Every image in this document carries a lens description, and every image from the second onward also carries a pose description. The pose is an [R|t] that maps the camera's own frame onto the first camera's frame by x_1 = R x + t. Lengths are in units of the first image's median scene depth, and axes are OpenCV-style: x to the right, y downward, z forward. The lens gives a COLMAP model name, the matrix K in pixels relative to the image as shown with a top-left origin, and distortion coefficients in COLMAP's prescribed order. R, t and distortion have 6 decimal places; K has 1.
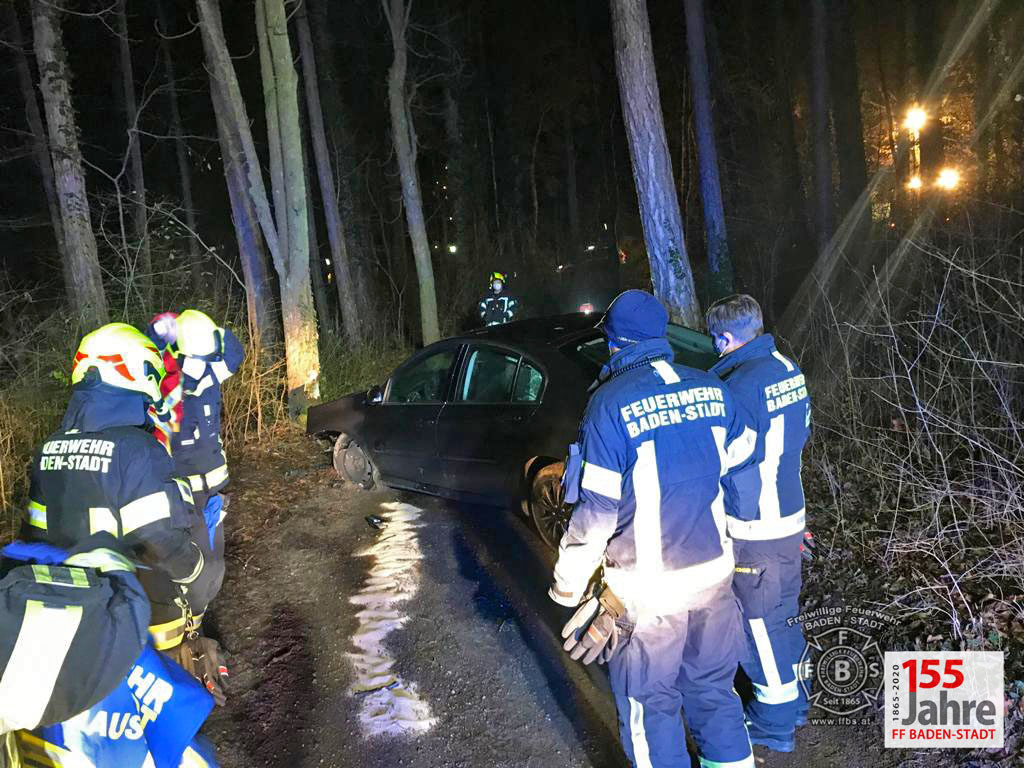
lens RADIAL K [[843.2, 0, 512.0], [0, 843.2, 384.0], [0, 0, 1]] dist [0.057721, -0.061070]
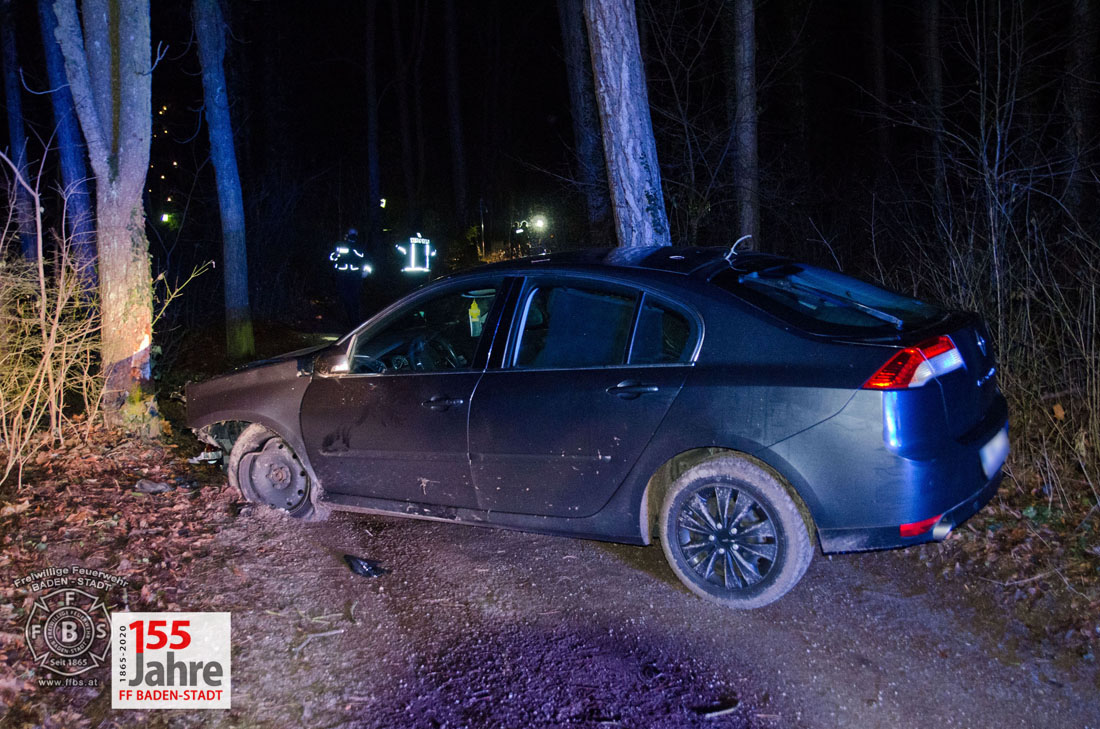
lens RADIAL K [[1043.8, 0, 591.9], [0, 1043.8, 378.7], [0, 0, 1]] dist [-0.083217, 0.177096]
pose [[0.943600, 0.023529, 0.330251, -0.158358], [-0.015126, 0.999494, -0.027994, 0.029963], [-0.330743, 0.021420, 0.943478, 0.153827]]
